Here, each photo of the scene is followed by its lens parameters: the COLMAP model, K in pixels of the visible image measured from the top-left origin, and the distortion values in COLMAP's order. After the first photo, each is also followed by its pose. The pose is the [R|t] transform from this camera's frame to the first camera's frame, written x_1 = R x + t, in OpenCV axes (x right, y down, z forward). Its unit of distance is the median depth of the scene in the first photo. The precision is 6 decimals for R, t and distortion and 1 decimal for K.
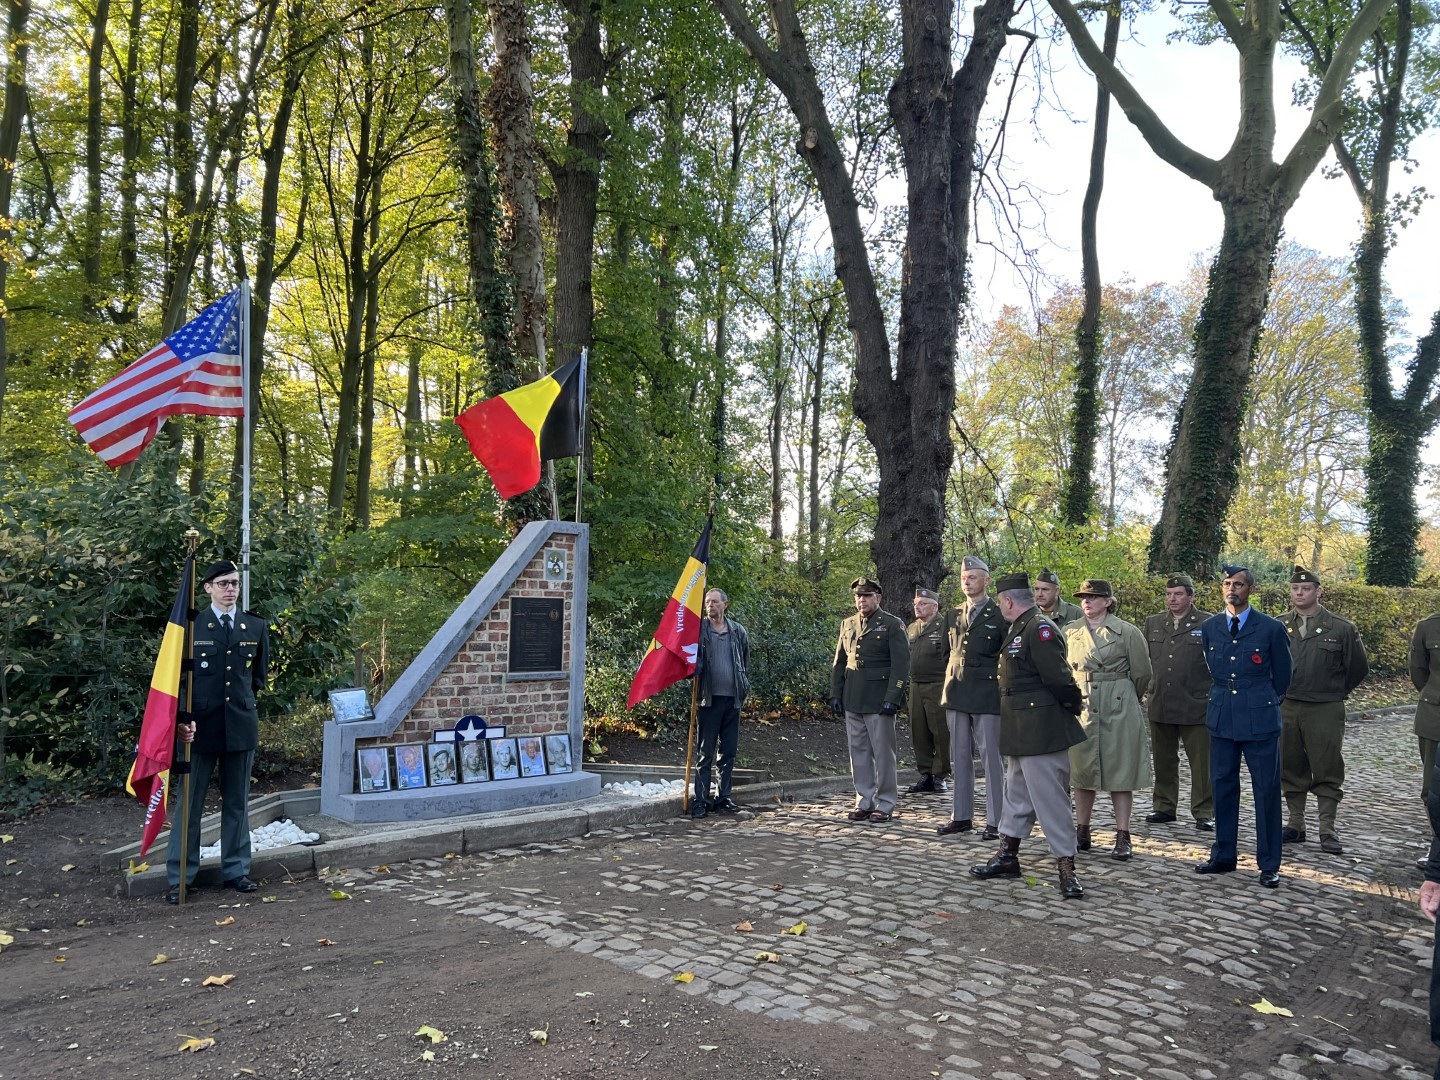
lens RADIAL K [[1076.9, 0, 718.6], [0, 1076.9, 543.2], [0, 0, 1]] dist [0.060757, -0.079929]
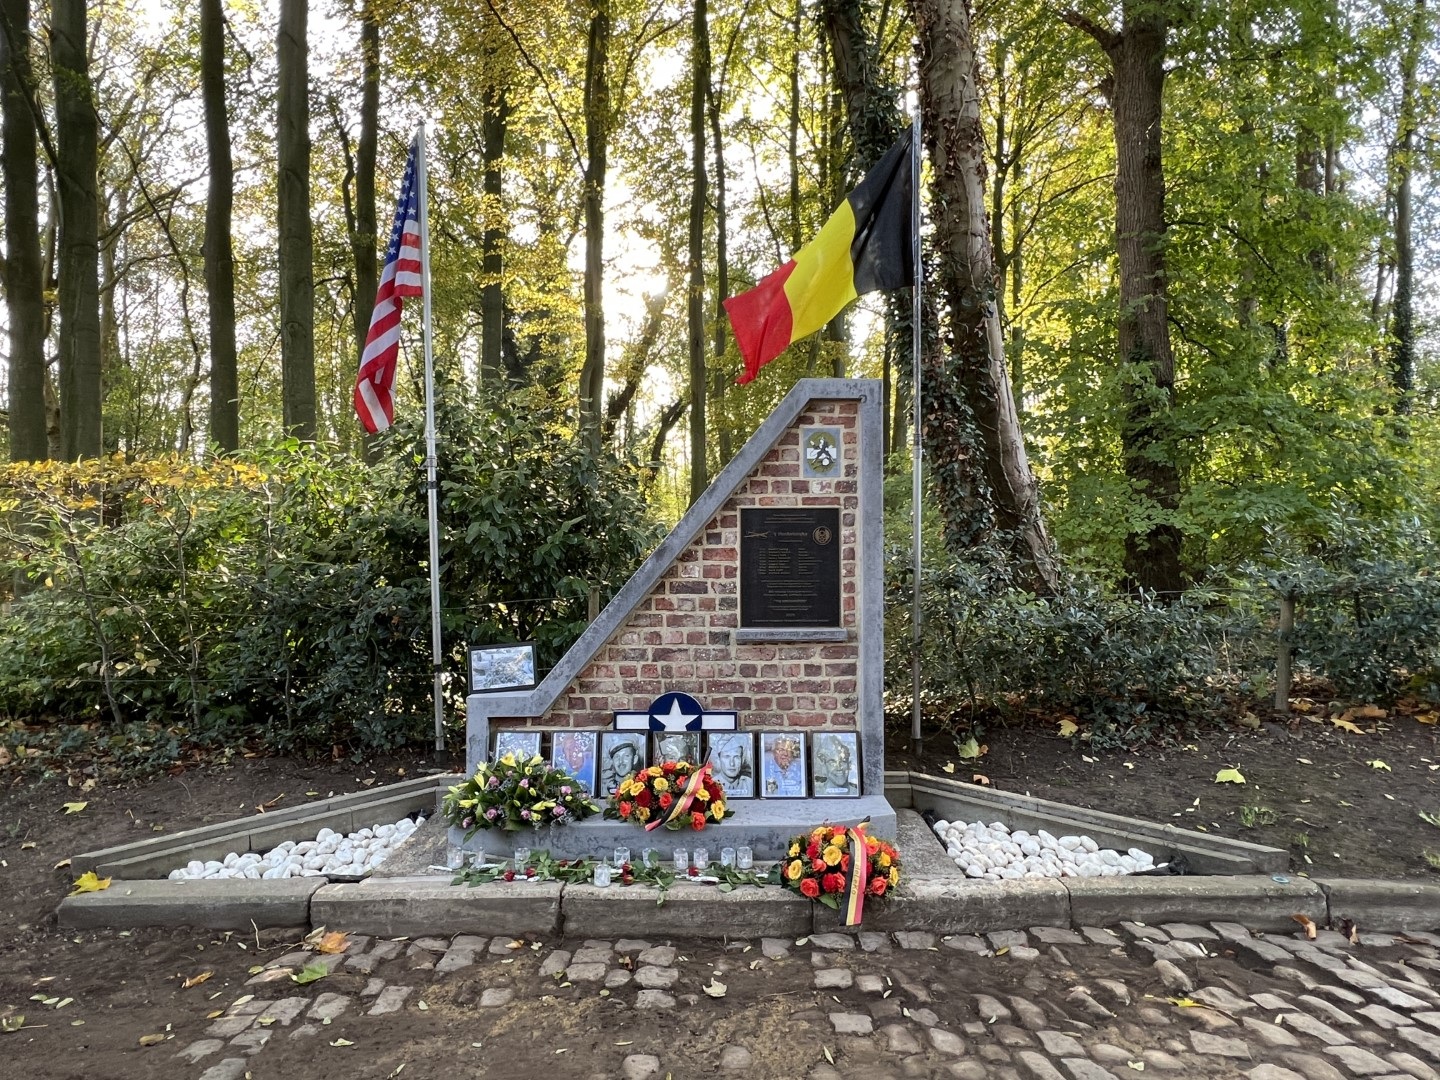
lens RADIAL K [[813.5, 0, 716.7], [0, 813.5, 537.3], [0, 0, 1]] dist [-0.002295, -0.001161]
pose [[0.738601, -0.031370, -0.673412, 0.118407], [0.063201, 0.997739, 0.022842, 0.056605], [0.671174, -0.059432, 0.738914, 0.656974]]
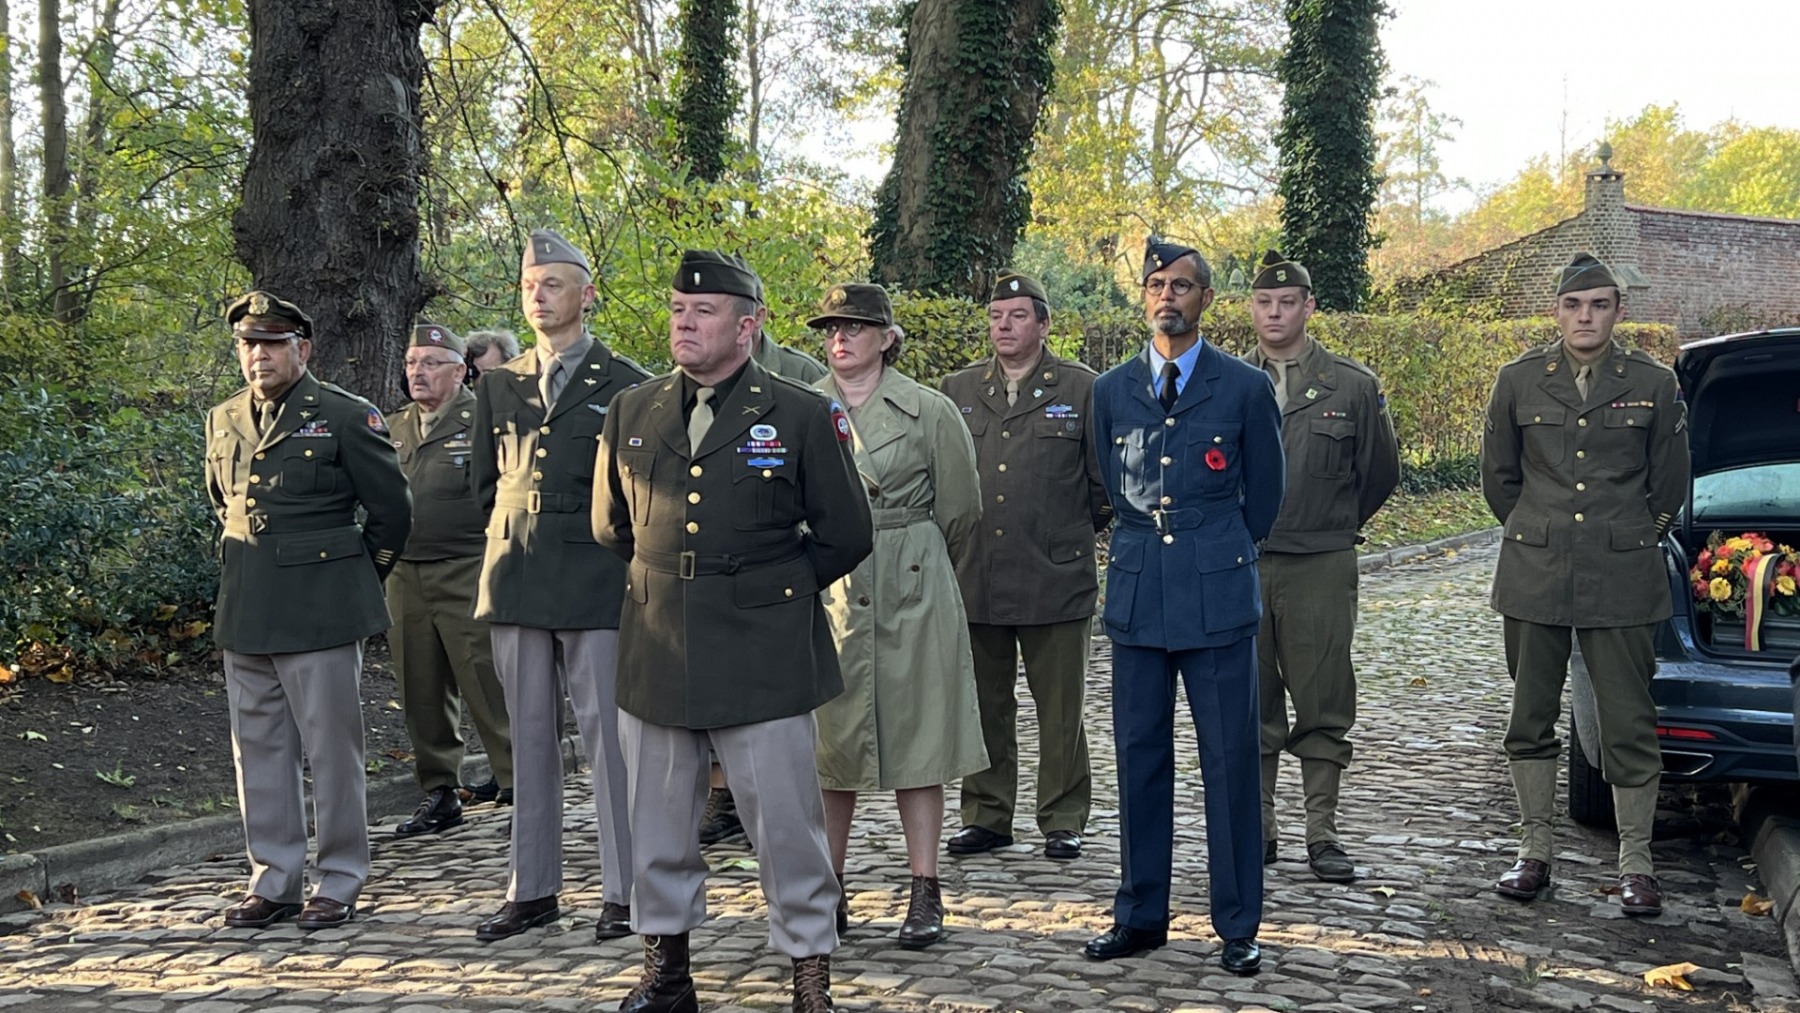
lens RADIAL K [[2561.7, 0, 886.3], [0, 2561.7, 517.9], [0, 0, 1]] dist [0.121838, 0.000000]
pose [[0.919376, -0.048982, 0.390319, -0.019474], [0.006398, 0.993948, 0.109663, 0.012973], [-0.393328, -0.098324, 0.914125, 0.093210]]
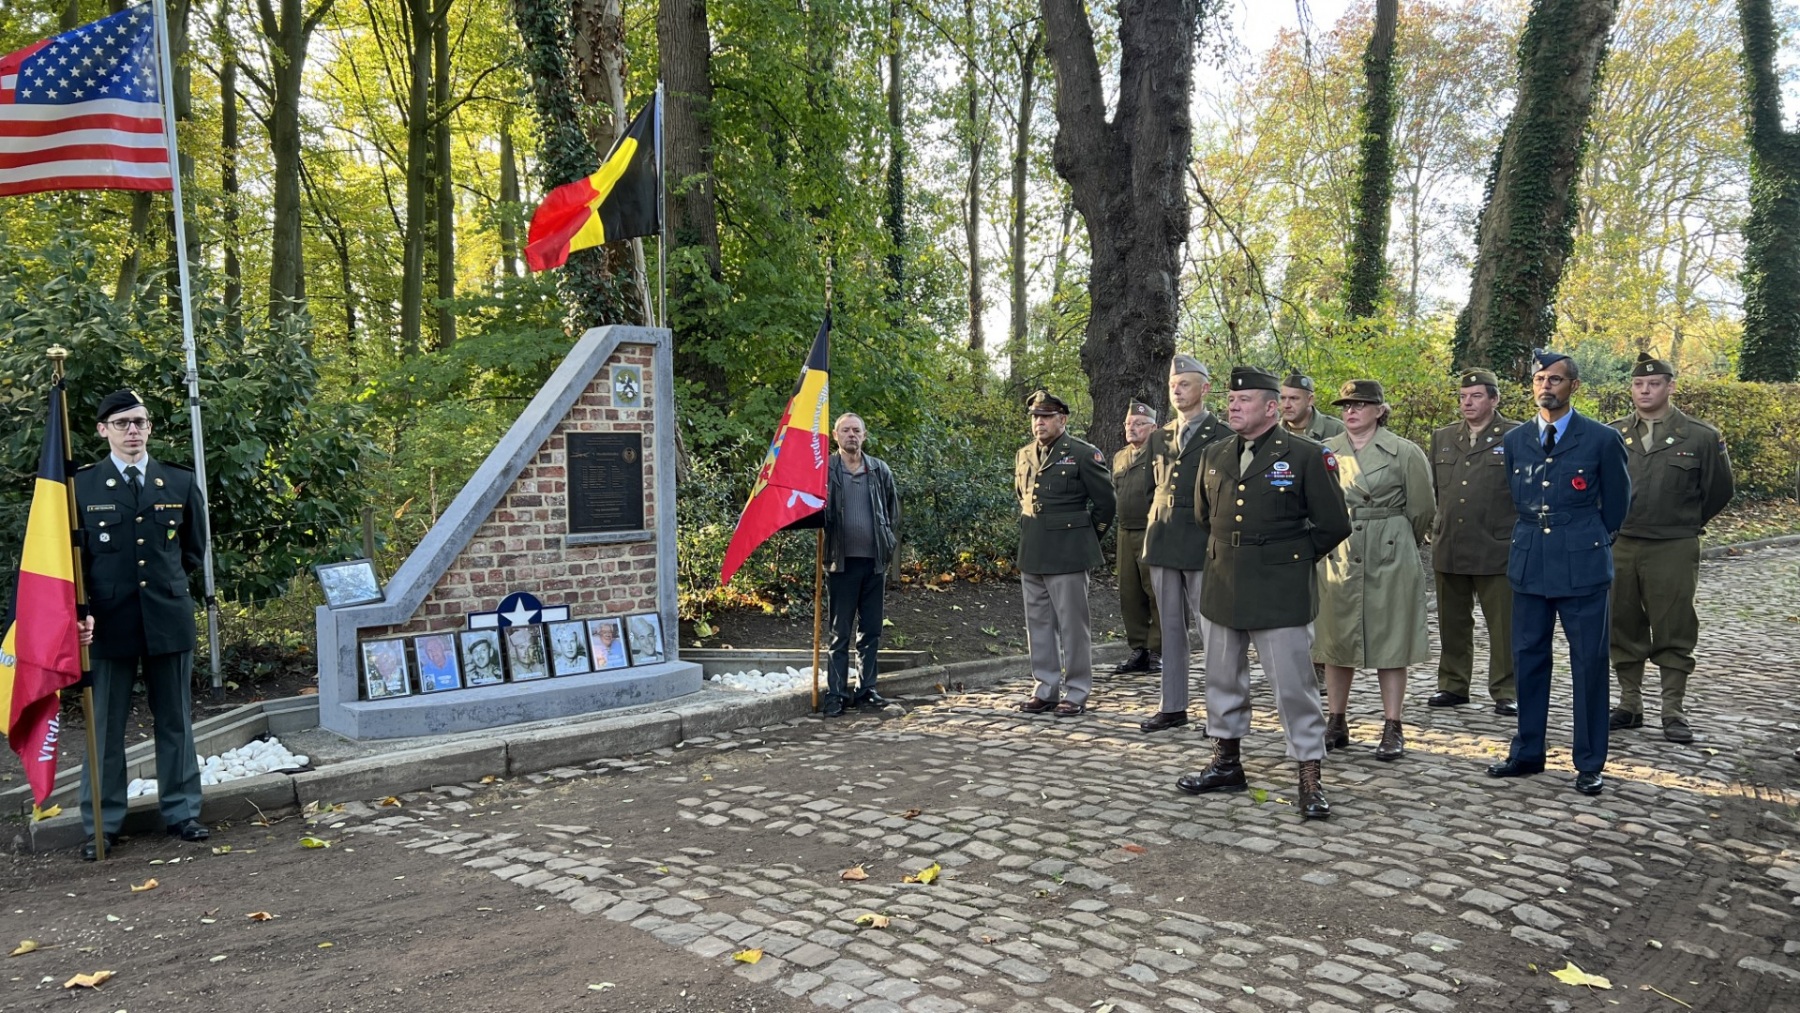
lens RADIAL K [[1343.1, 0, 899.6], [0, 1343.1, 515.1], [0, 0, 1]] dist [0.053218, -0.063443]
pose [[0.999363, -0.030833, -0.017984, 0.050967], [0.032695, 0.992875, 0.114590, 0.008288], [0.014323, -0.115105, 0.993250, 0.086108]]
